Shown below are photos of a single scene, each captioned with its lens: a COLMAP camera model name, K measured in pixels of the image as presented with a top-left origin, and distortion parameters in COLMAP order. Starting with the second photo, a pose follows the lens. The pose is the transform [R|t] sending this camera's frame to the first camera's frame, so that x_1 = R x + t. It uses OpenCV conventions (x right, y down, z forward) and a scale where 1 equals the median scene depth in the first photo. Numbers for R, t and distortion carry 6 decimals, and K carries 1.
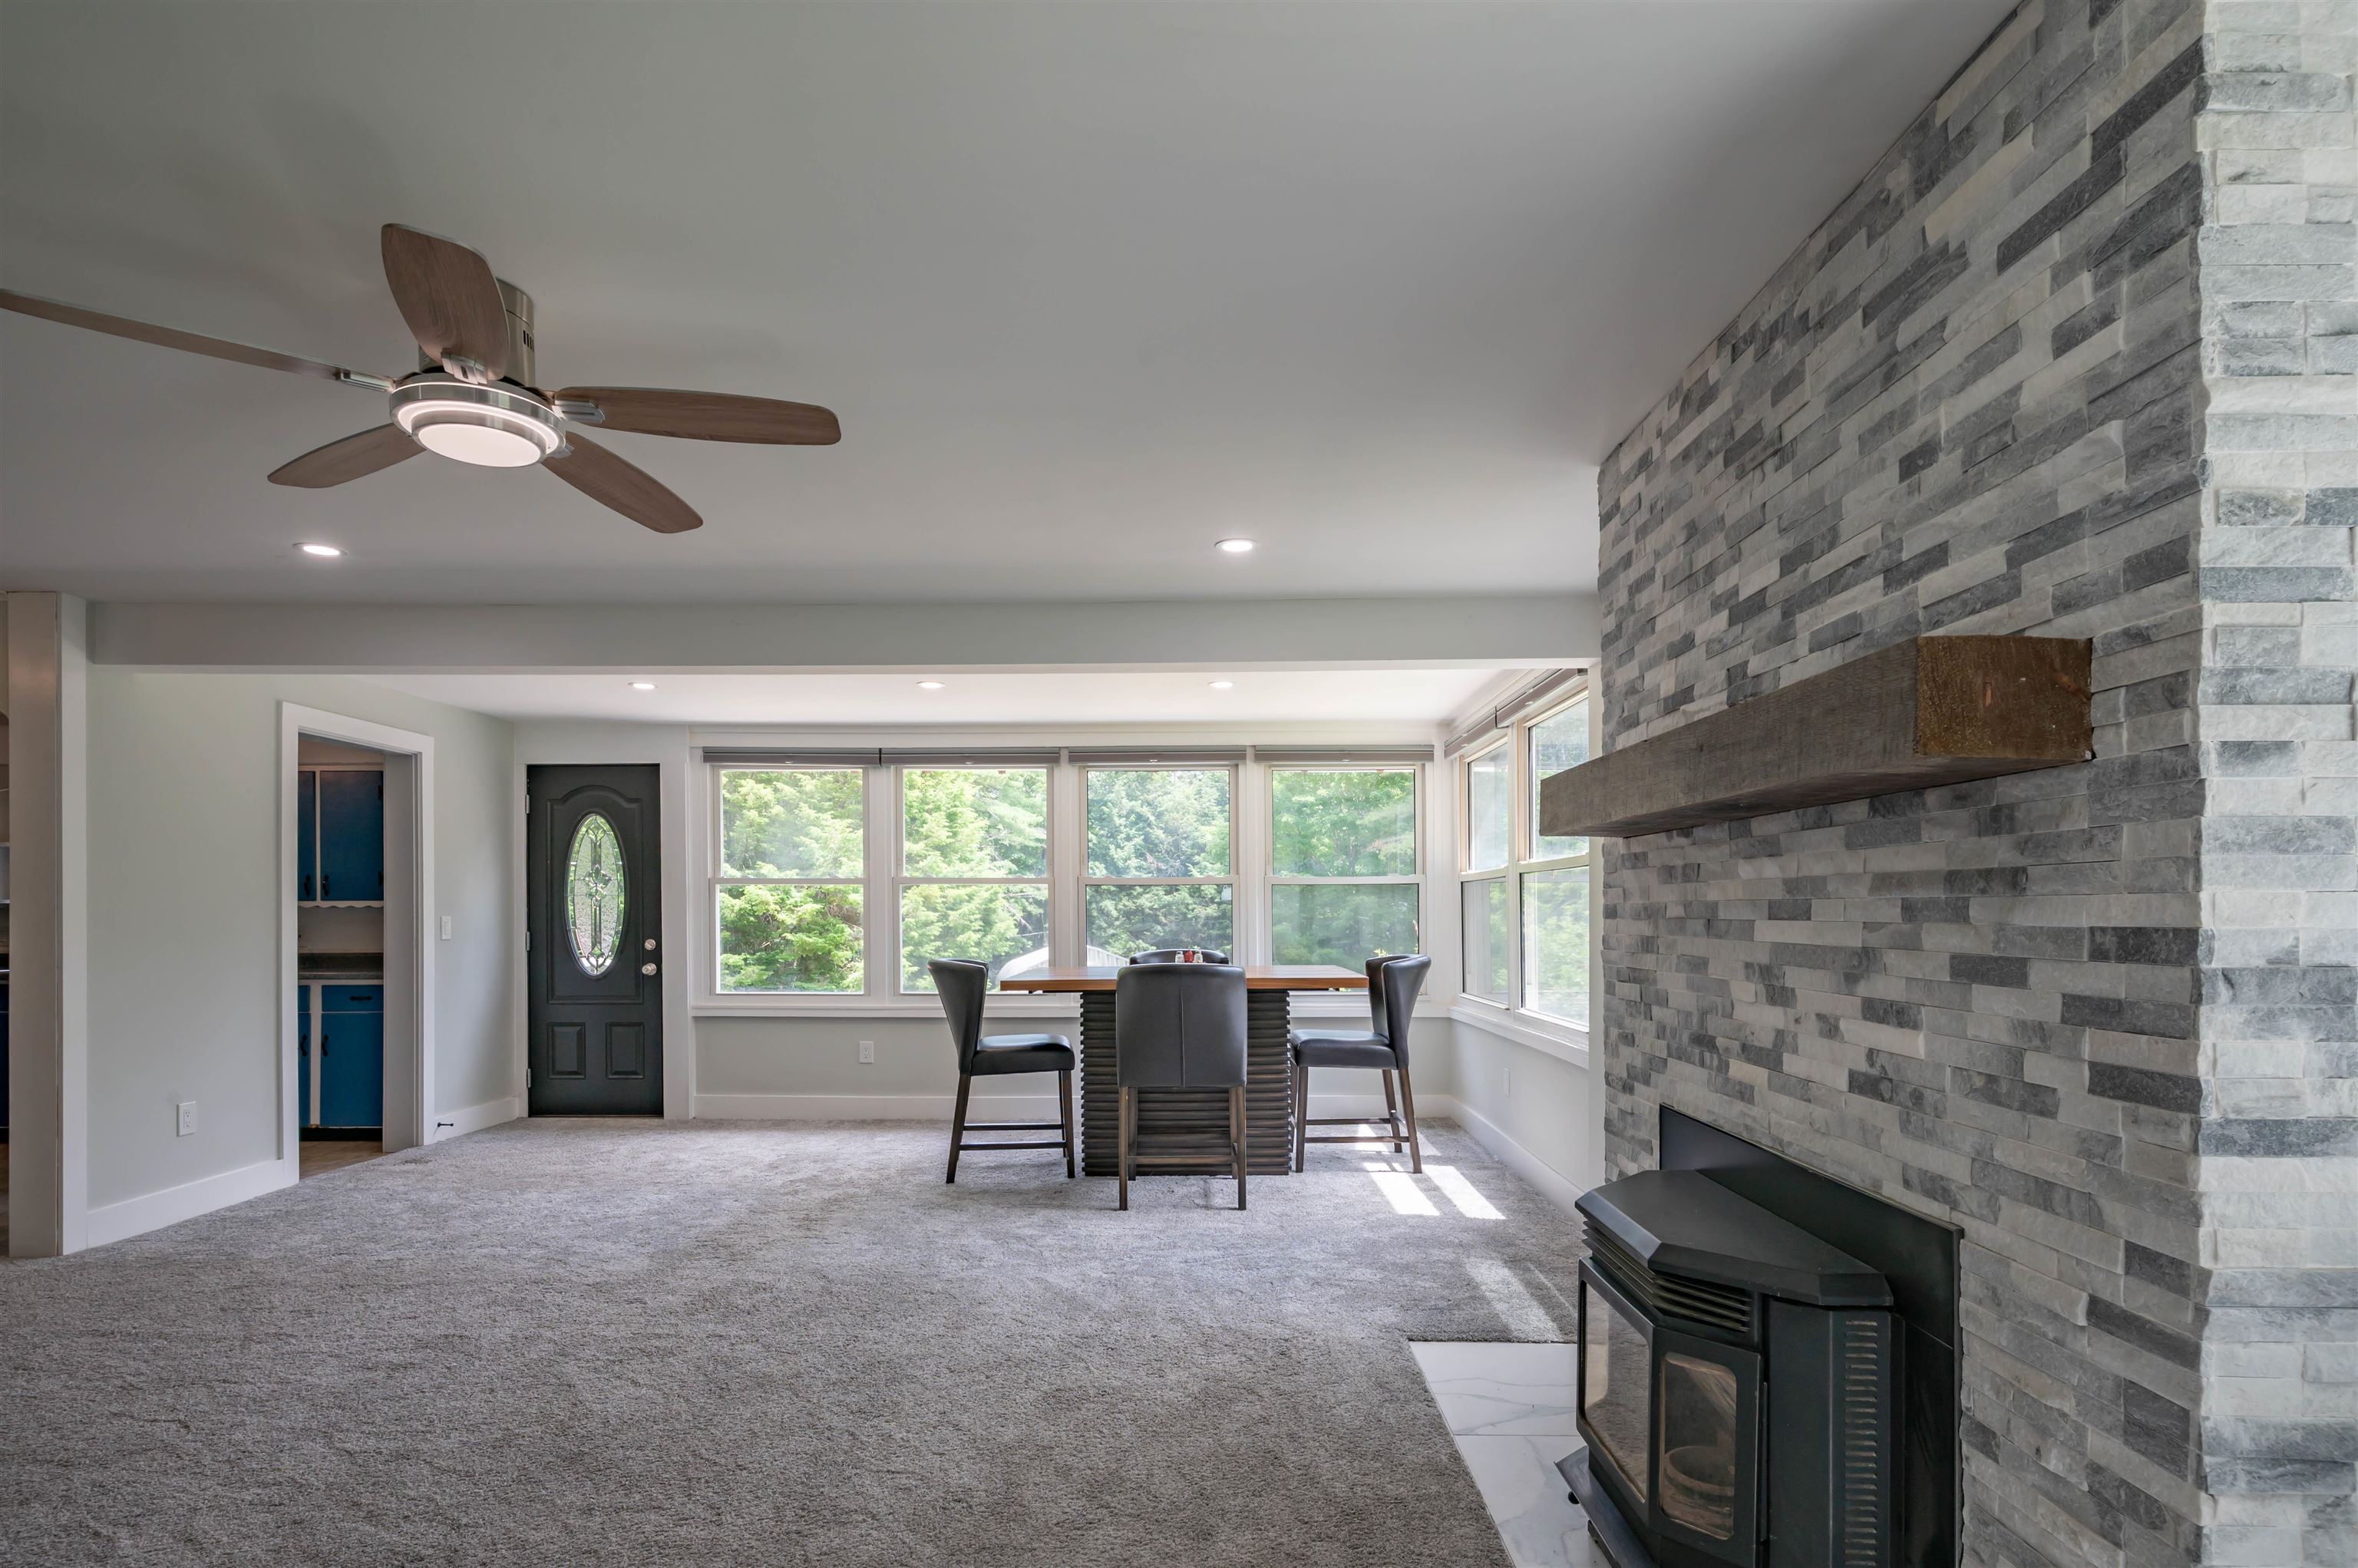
lens RADIAL K [[1181.4, 0, 1180.0], [0, 1181.4, 903.5], [0, 0, 1]] dist [0.000783, 0.001030]
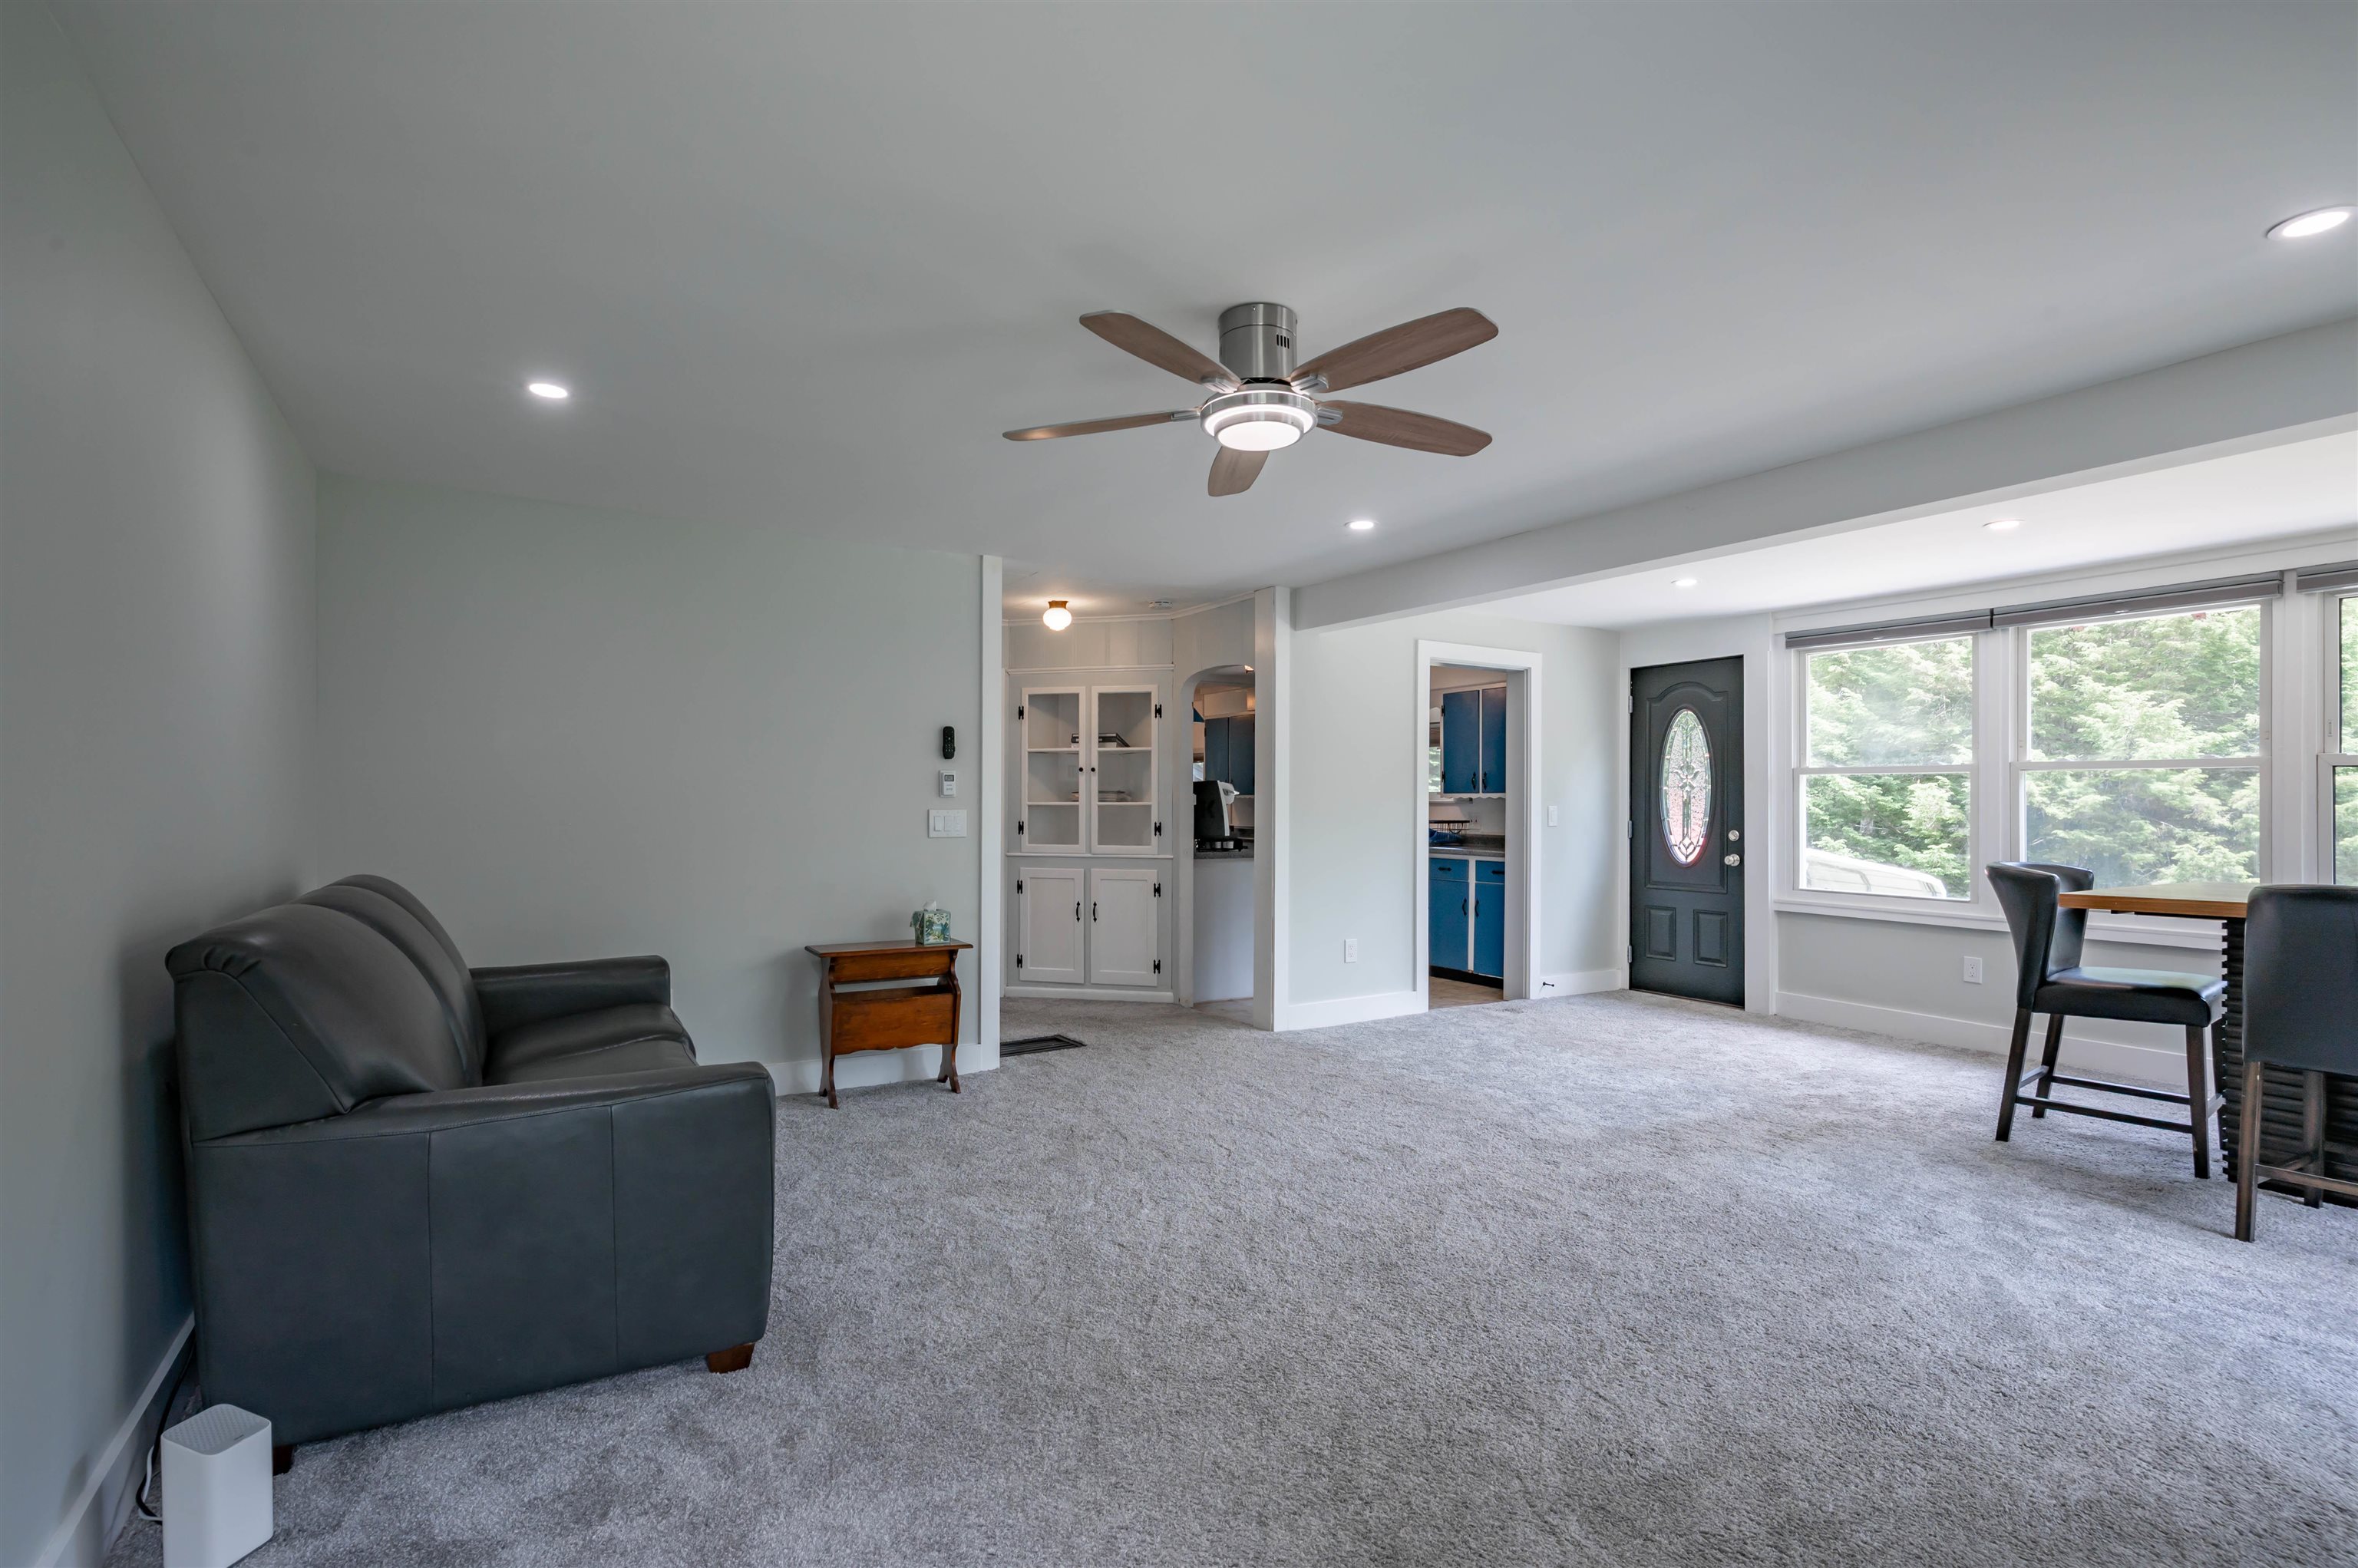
lens RADIAL K [[1140.8, 0, 1177.2], [0, 1140.8, 794.9], [0, 0, 1]] dist [-0.000801, 0.000102]
pose [[0.525124, -0.002043, -0.851023, 0.149788], [0.001487, 0.999998, -0.001483, 0.001129], [0.851025, -0.000486, 0.525126, 0.099686]]
